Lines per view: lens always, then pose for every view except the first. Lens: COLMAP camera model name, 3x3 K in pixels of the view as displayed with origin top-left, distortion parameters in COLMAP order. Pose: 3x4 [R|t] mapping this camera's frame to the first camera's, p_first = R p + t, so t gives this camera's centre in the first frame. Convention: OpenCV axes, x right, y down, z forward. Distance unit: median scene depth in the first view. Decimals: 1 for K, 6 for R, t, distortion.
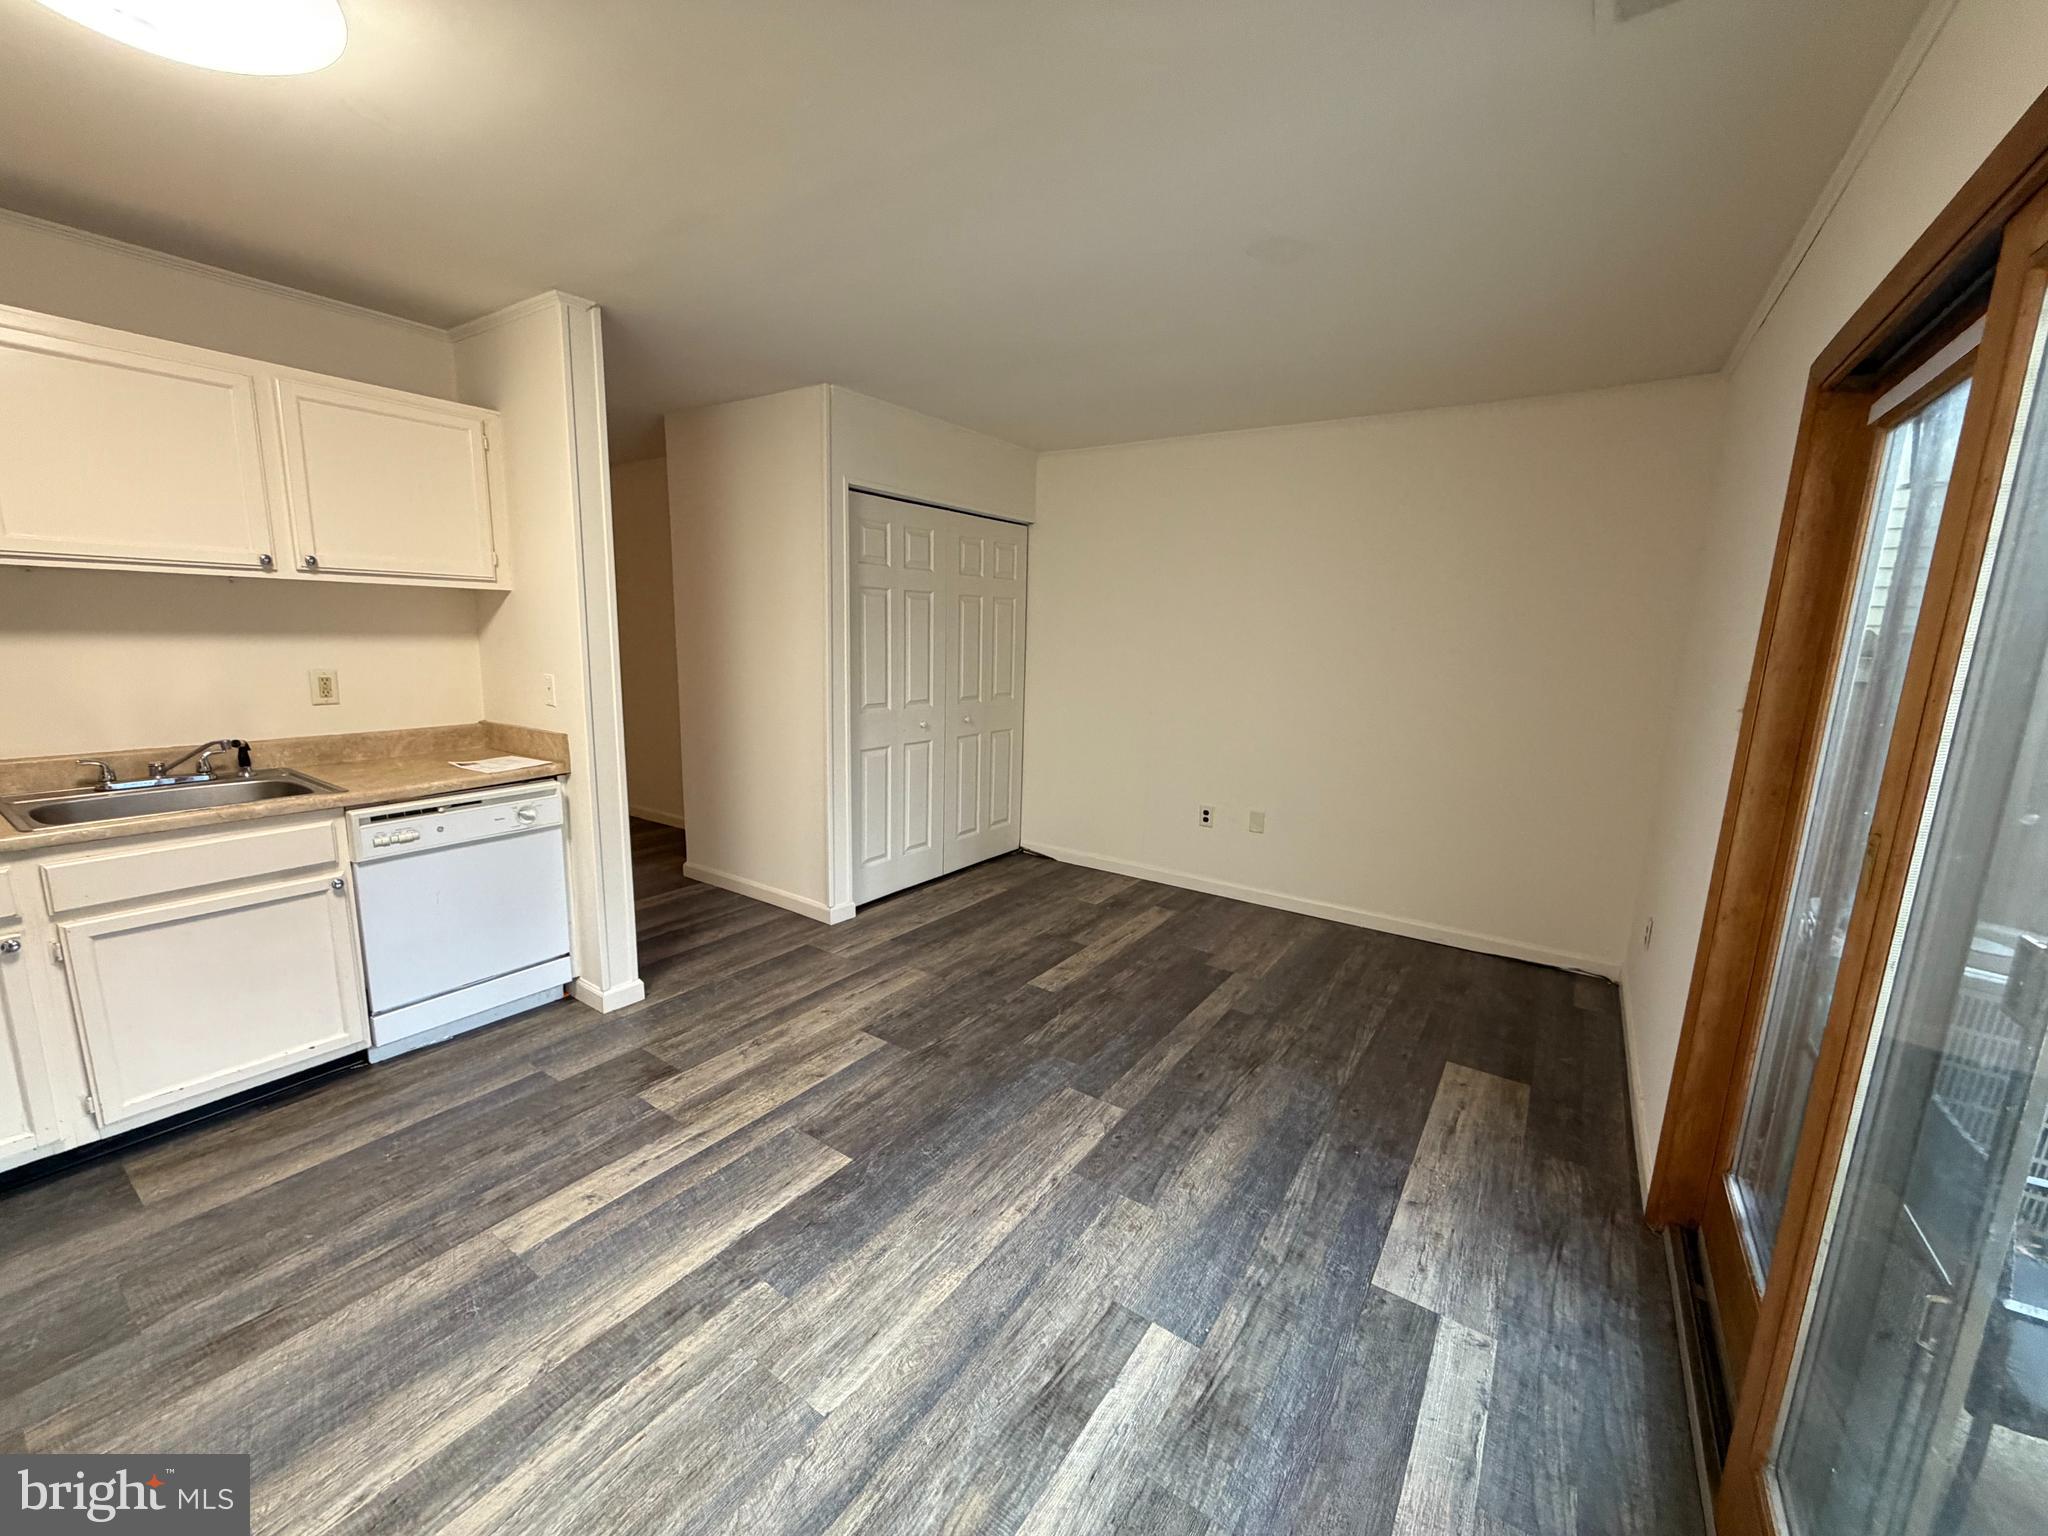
lens RADIAL K [[812.1, 0, 1022.3], [0, 812.1, 773.3], [0, 0, 1]] dist [0.026576, -0.000481]
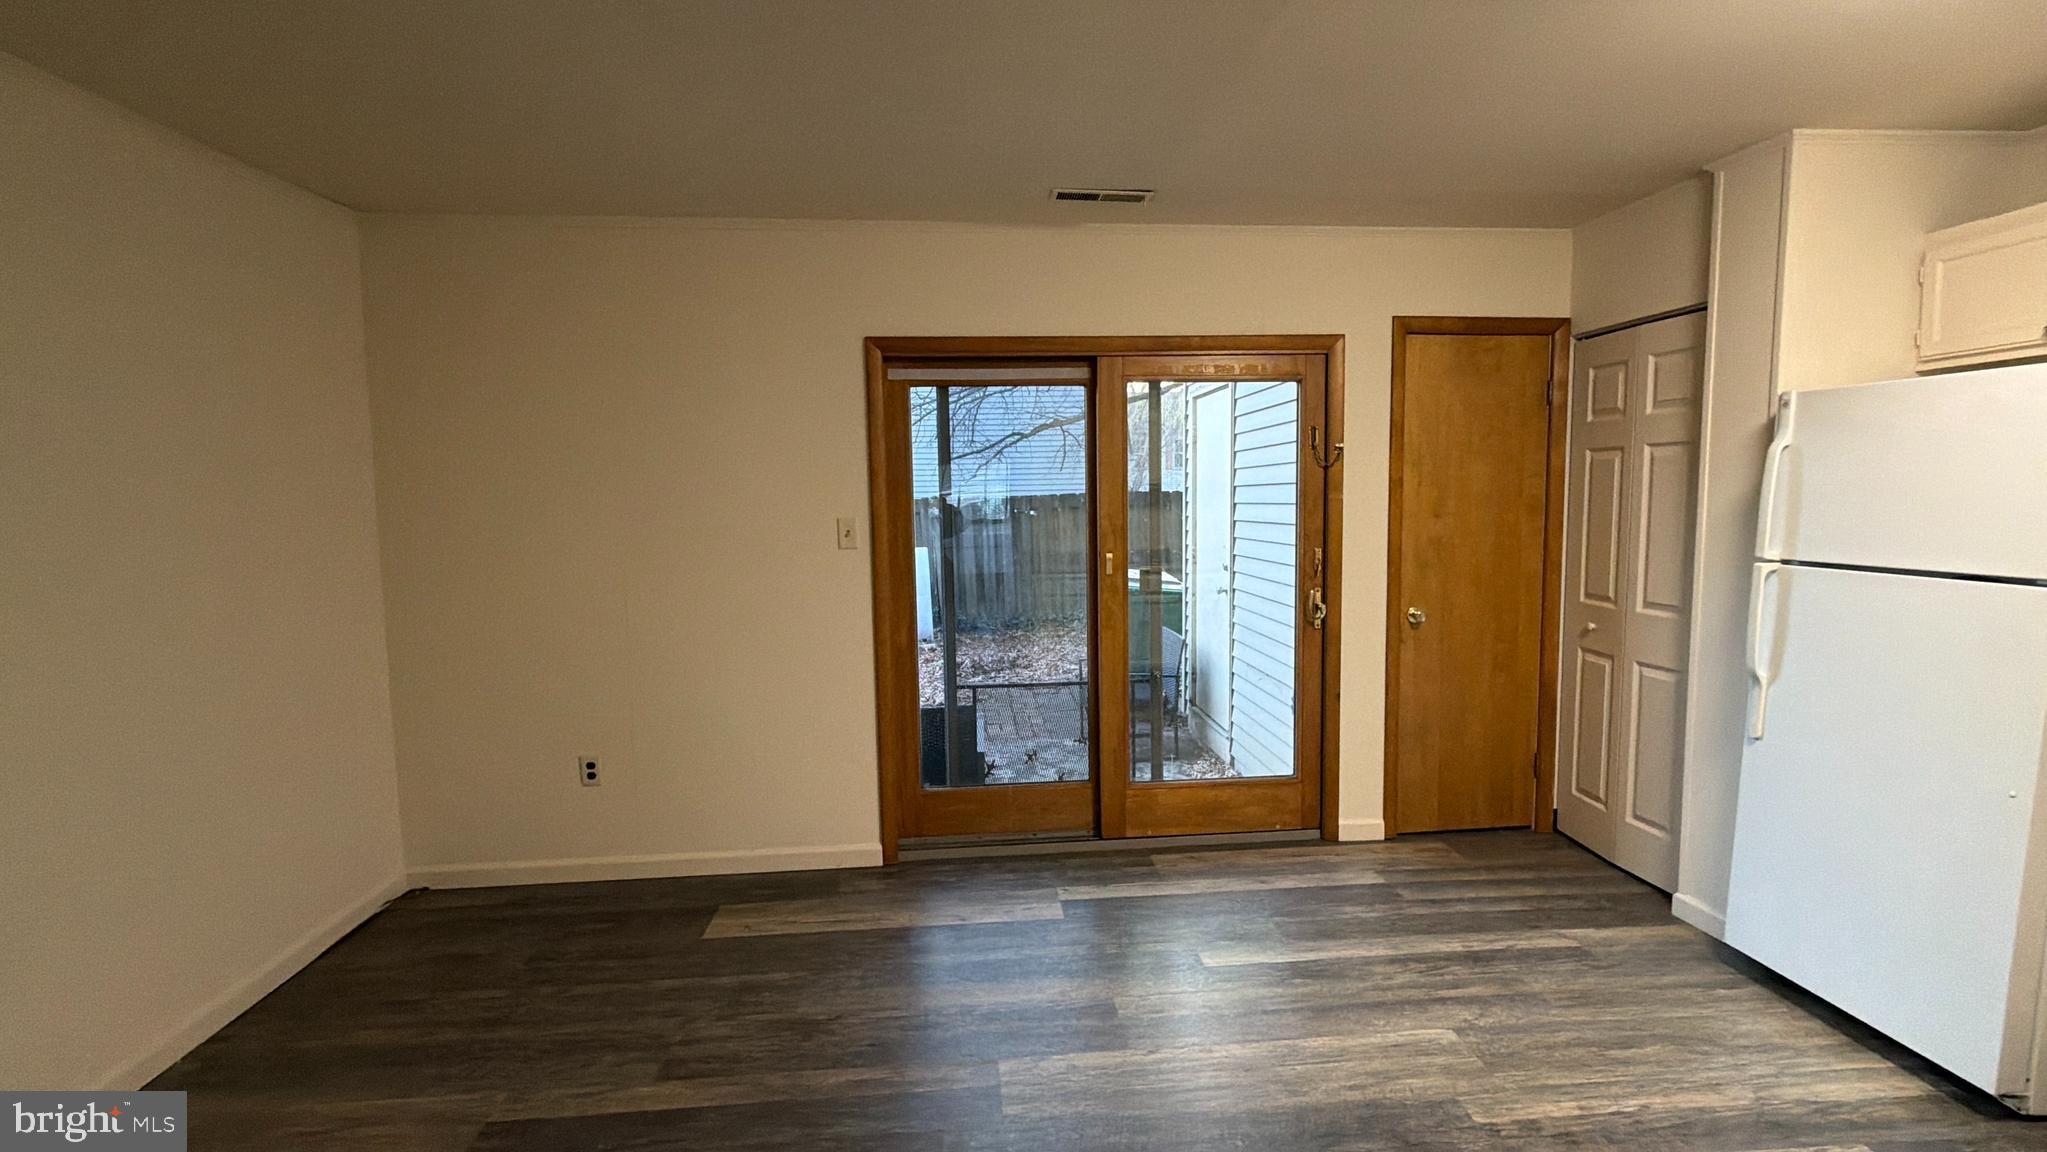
lens RADIAL K [[910.4, 0, 1035.1], [0, 910.4, 570.5], [0, 0, 1]] dist [-0.000320, 0.000525]
pose [[-0.629431, -0.080330, 0.772893, -0.713481], [0.144822, 0.965088, 0.218246, -0.330451], [-0.763441, 0.249303, -0.595823, 1.738155]]
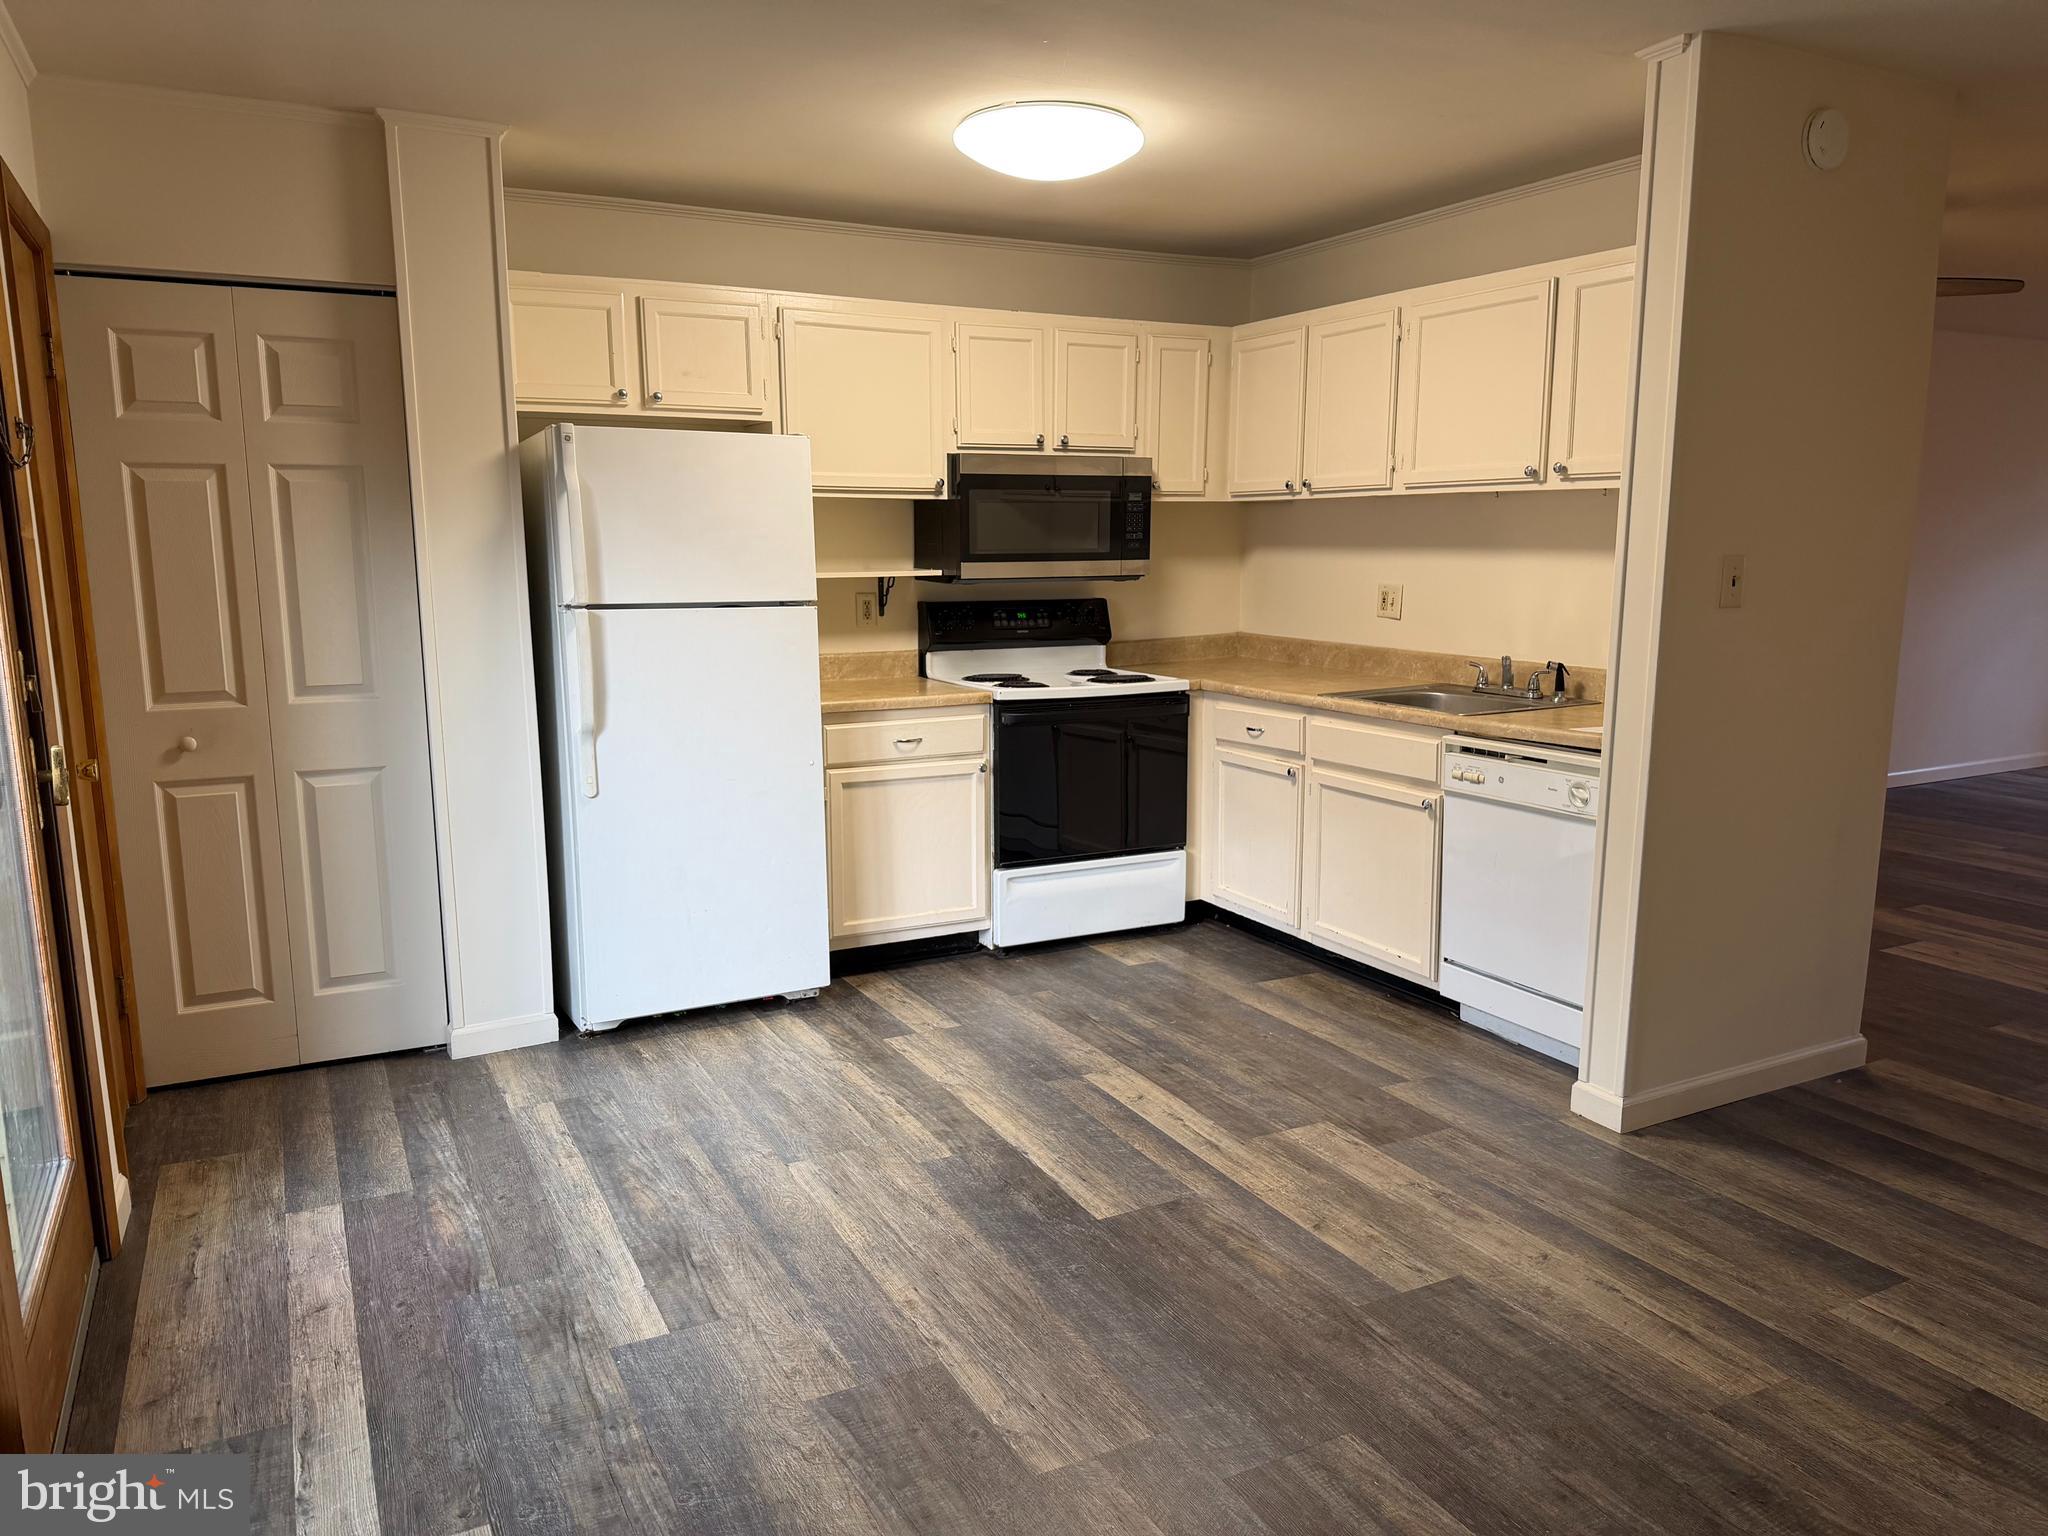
lens RADIAL K [[1431.8, 0, 1021.6], [0, 1431.8, 778.0], [0, 0, 1]] dist [0.007277, -0.019132]
pose [[-0.464198, 0.119313, -0.877658, 1.047188], [-0.179875, 0.957539, 0.225309, -0.228324], [0.867274, 0.262456, -0.423027, 1.548409]]
